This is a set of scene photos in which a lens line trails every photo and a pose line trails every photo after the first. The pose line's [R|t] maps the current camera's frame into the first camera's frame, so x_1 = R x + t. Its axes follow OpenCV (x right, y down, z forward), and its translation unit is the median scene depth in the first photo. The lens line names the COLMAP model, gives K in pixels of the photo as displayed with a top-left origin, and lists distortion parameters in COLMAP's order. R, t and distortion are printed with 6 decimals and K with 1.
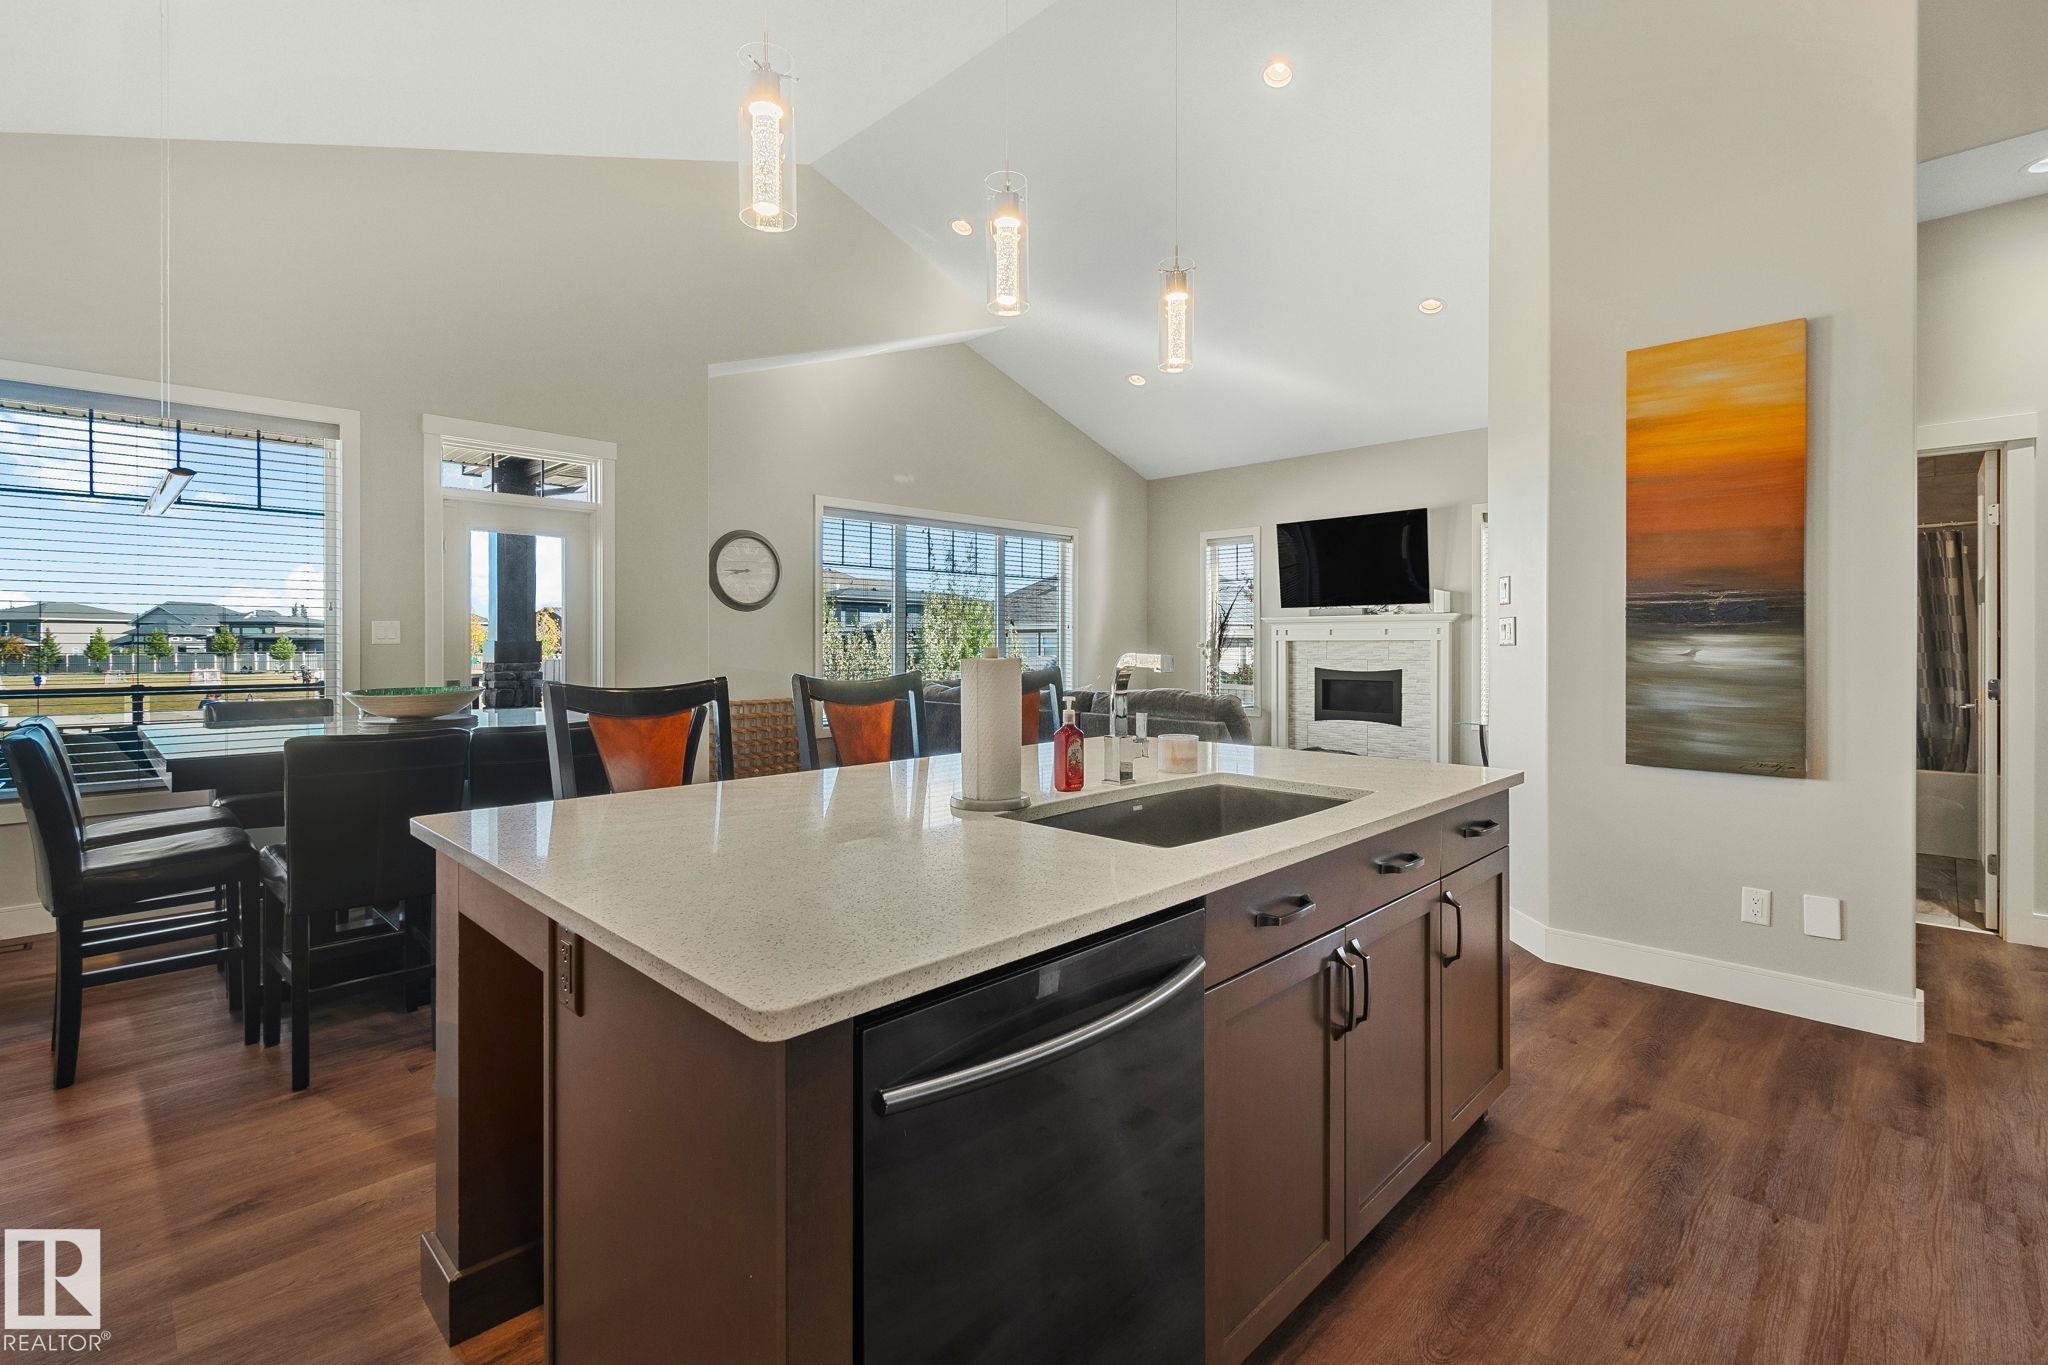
lens RADIAL K [[910.0, 0, 1023.1], [0, 910.0, 661.8], [0, 0, 1]] dist [0.004747, -0.000236]
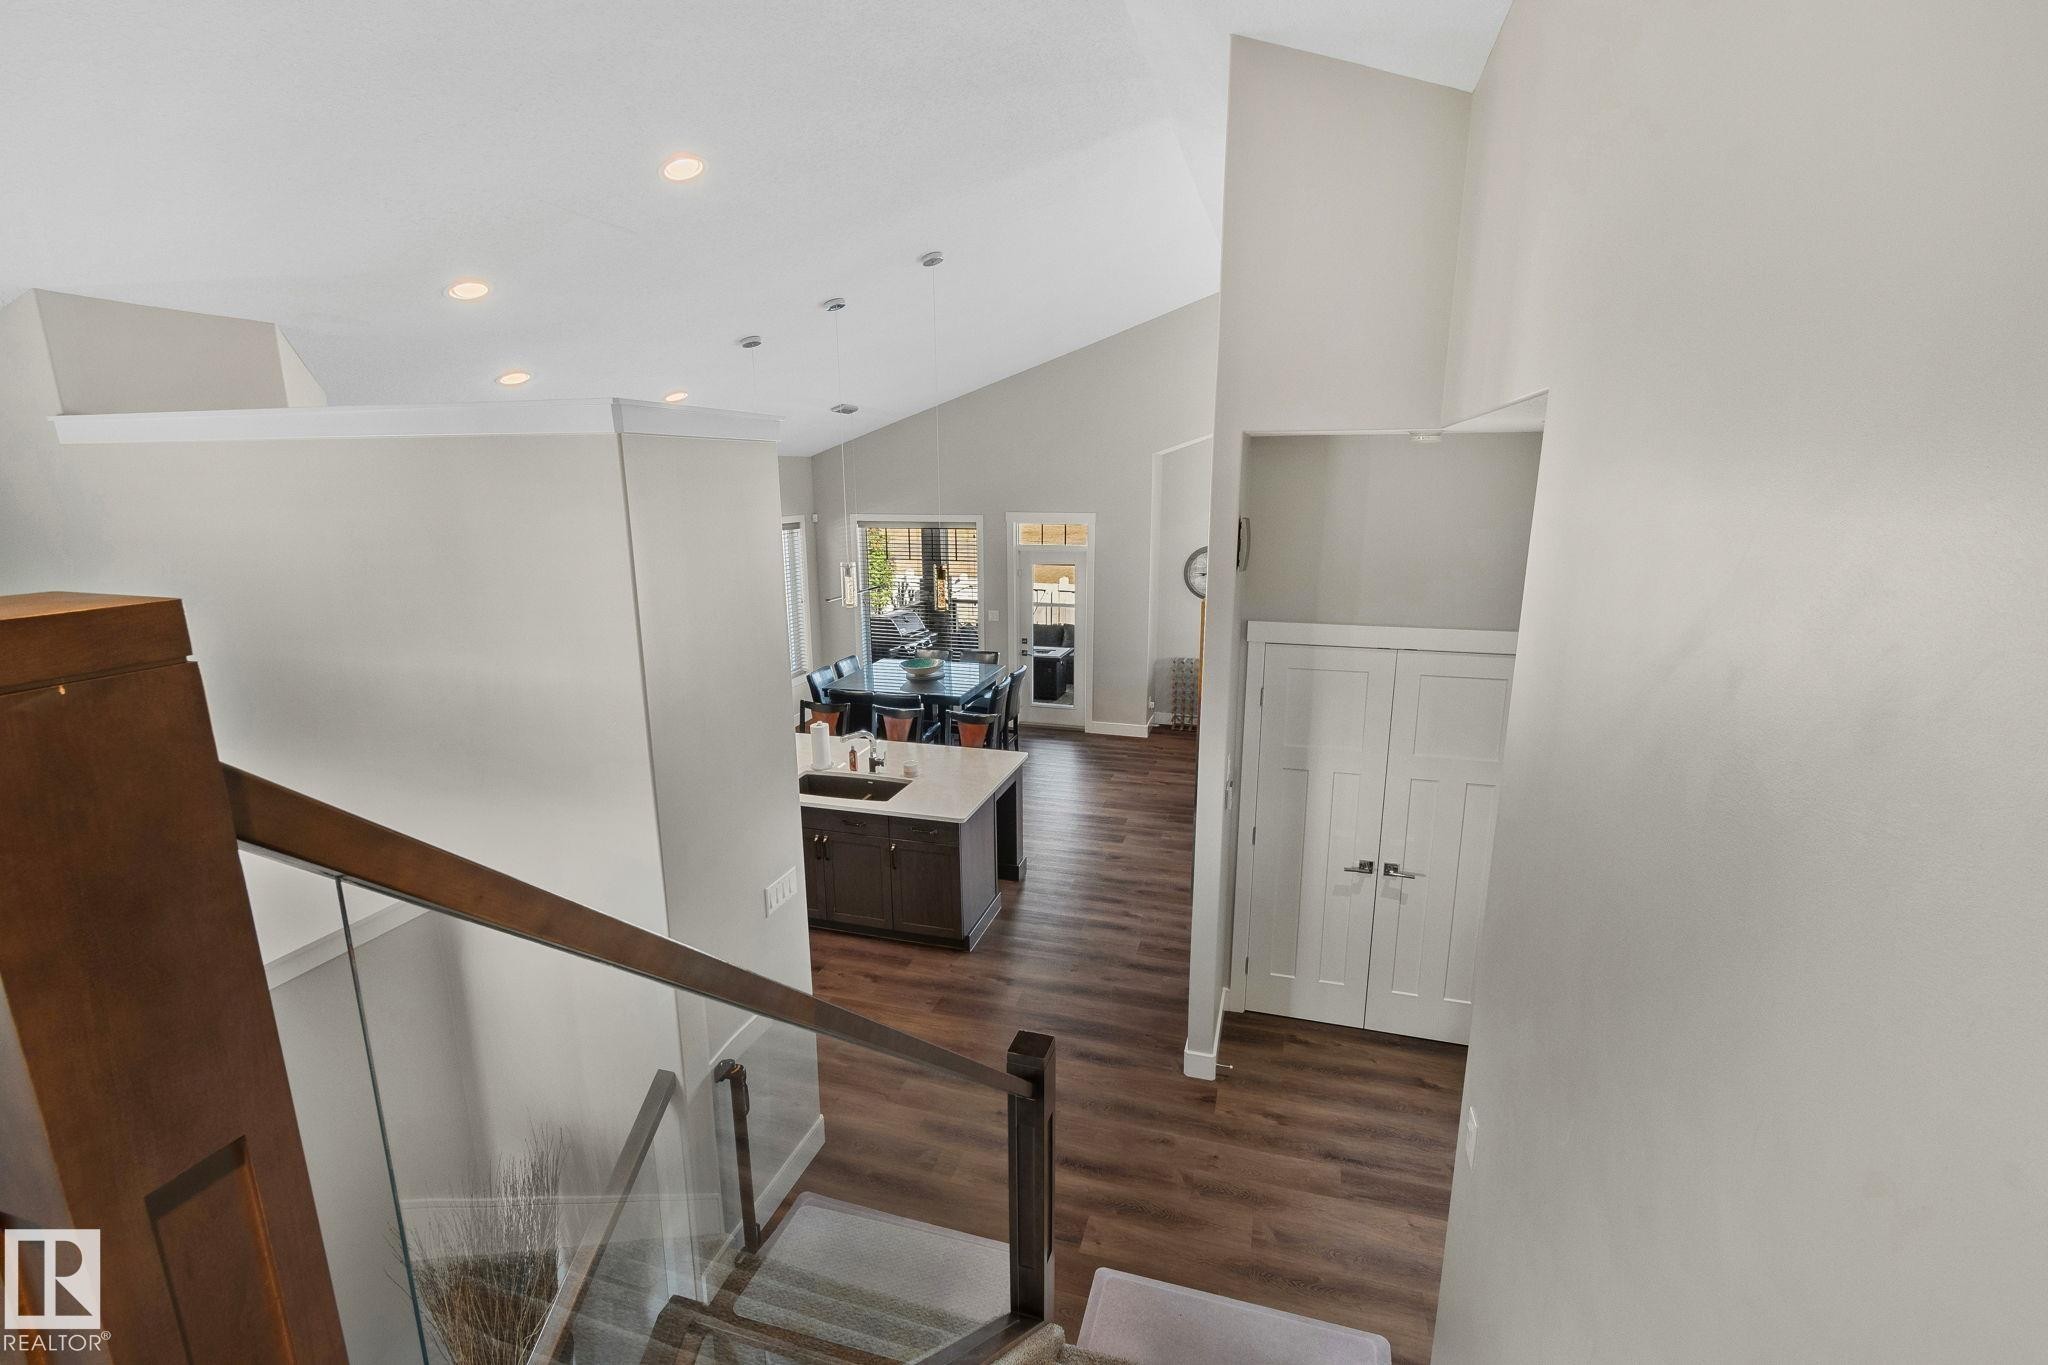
lens RADIAL K [[910.0, 0, 1025.1], [0, 910.0, 681.8], [0, 0, 1]] dist [0.004747, -0.000236]
pose [[0.463837, 0.198010, -0.863509, 2.835904], [-0.005416, 0.975318, 0.220739, -0.810557], [0.885904, -0.097710, 0.453461, 0.144480]]
